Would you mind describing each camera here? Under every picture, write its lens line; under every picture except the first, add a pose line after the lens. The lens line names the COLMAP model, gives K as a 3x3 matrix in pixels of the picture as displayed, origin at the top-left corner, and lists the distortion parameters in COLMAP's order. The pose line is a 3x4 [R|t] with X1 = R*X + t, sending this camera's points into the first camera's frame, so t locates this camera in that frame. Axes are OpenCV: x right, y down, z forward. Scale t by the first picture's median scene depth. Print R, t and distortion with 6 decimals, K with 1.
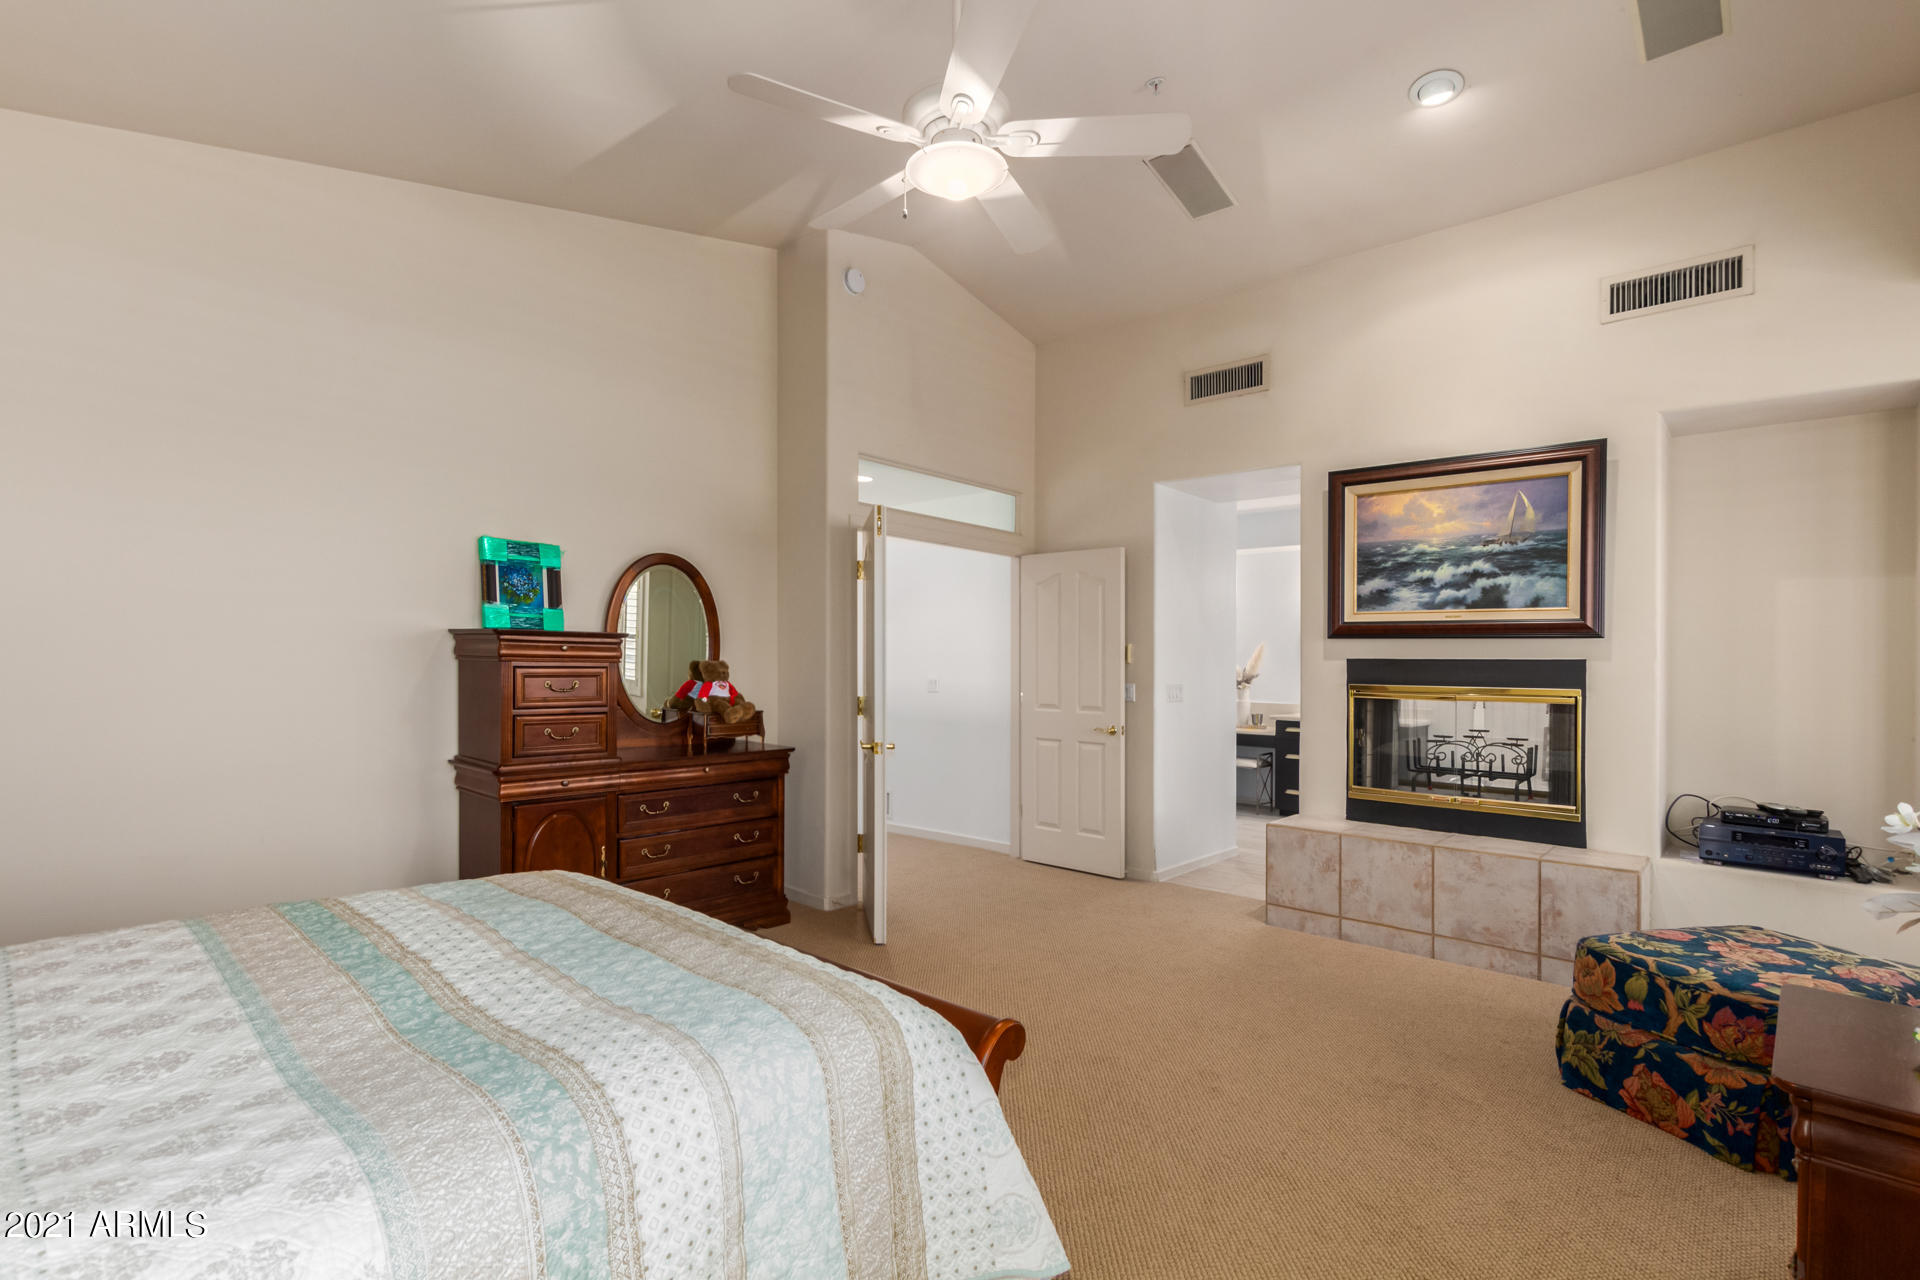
lens RADIAL K [[888.9, 0, 949.0], [0, 888.9, 645.8], [0, 0, 1]] dist [0.002944, -0.000276]
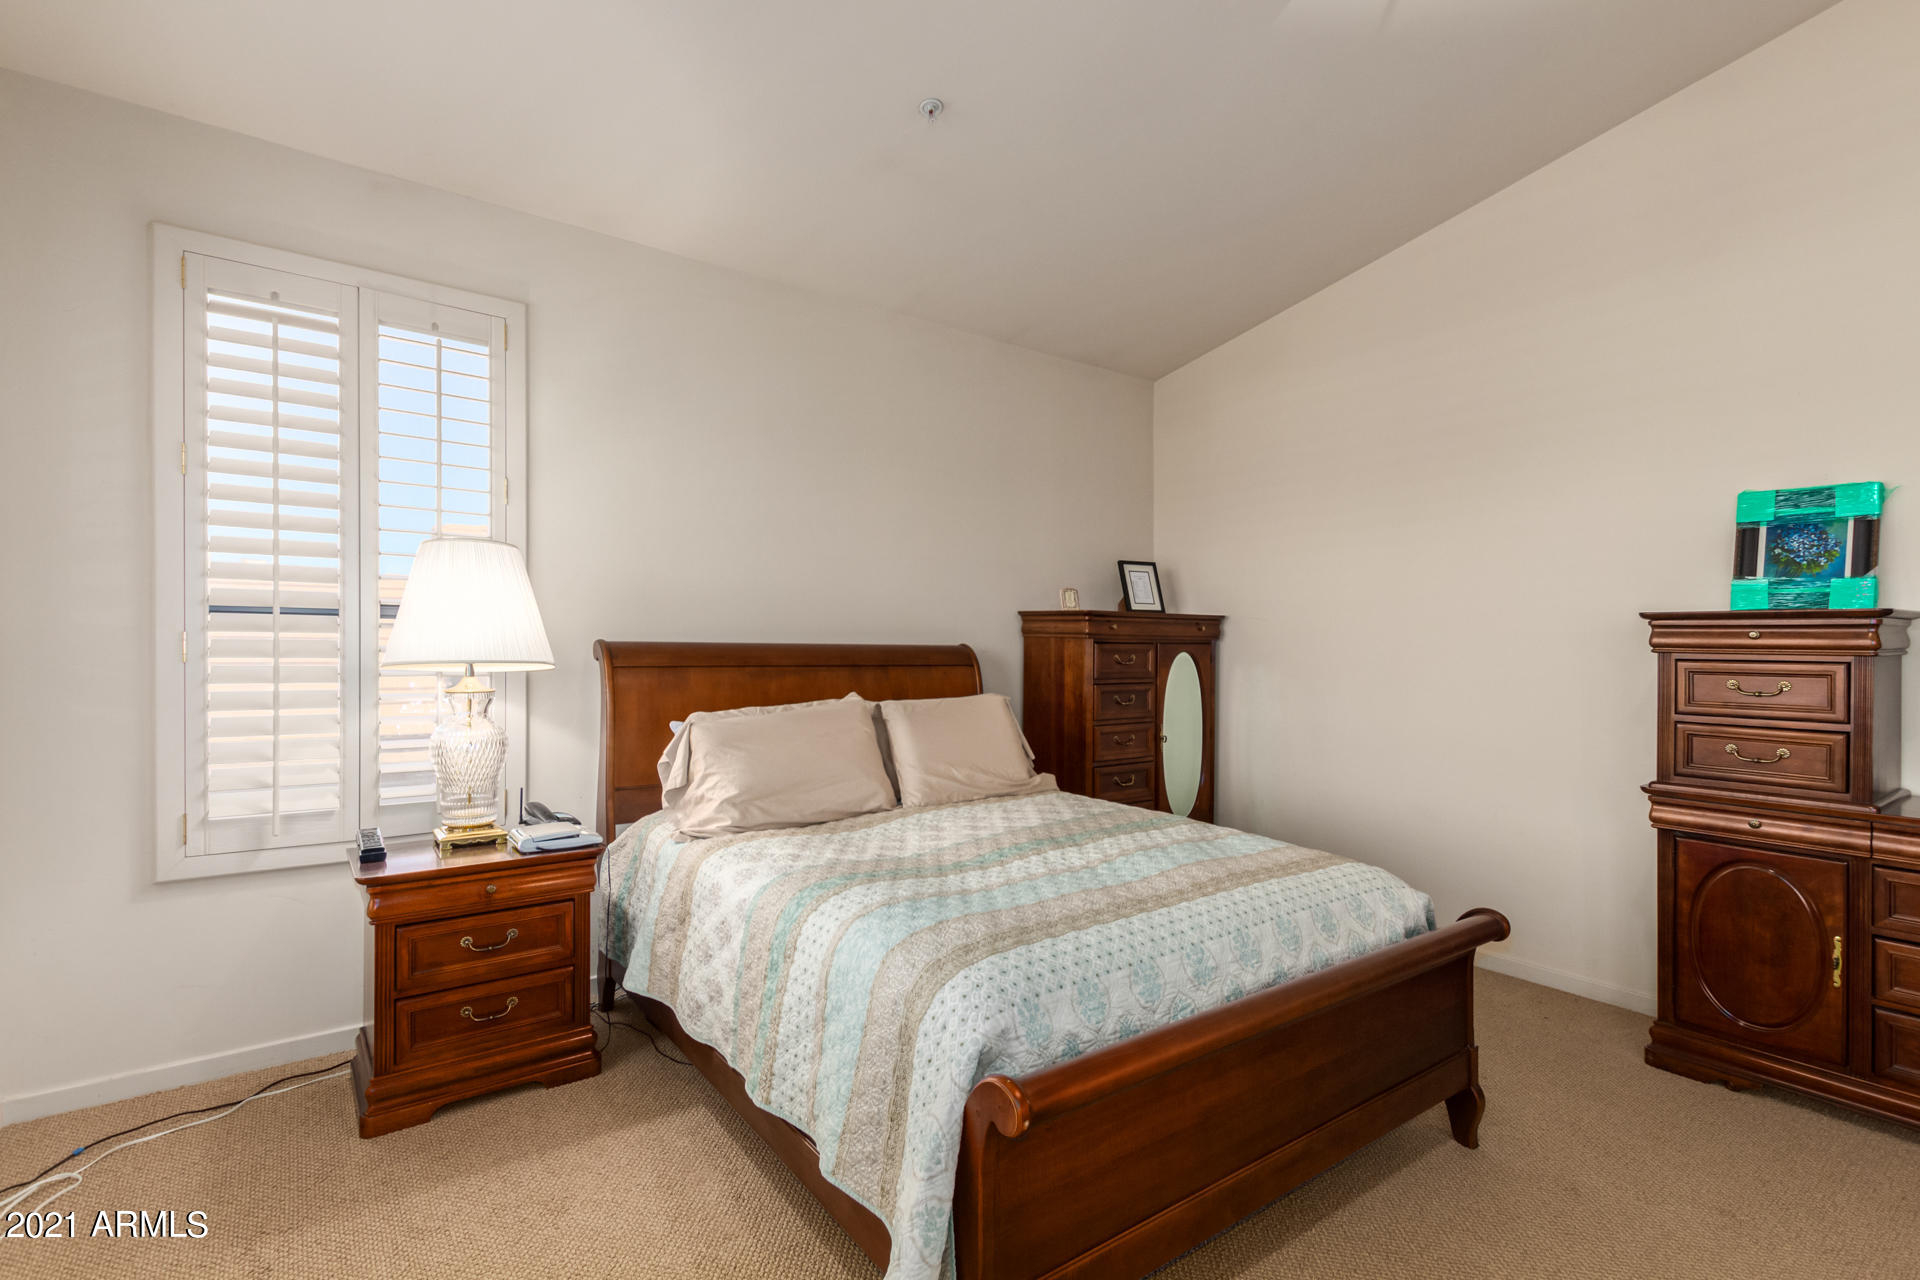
lens RADIAL K [[888.9, 0, 947.4], [0, 888.9, 642.3], [0, 0, 1]] dist [0.002944, -0.000276]
pose [[-0.197380, -0.010586, -0.980270, 0.375633], [0.003442, 0.999928, -0.011492, 0.013886], [0.980321, -0.005642, -0.197330, 0.478528]]
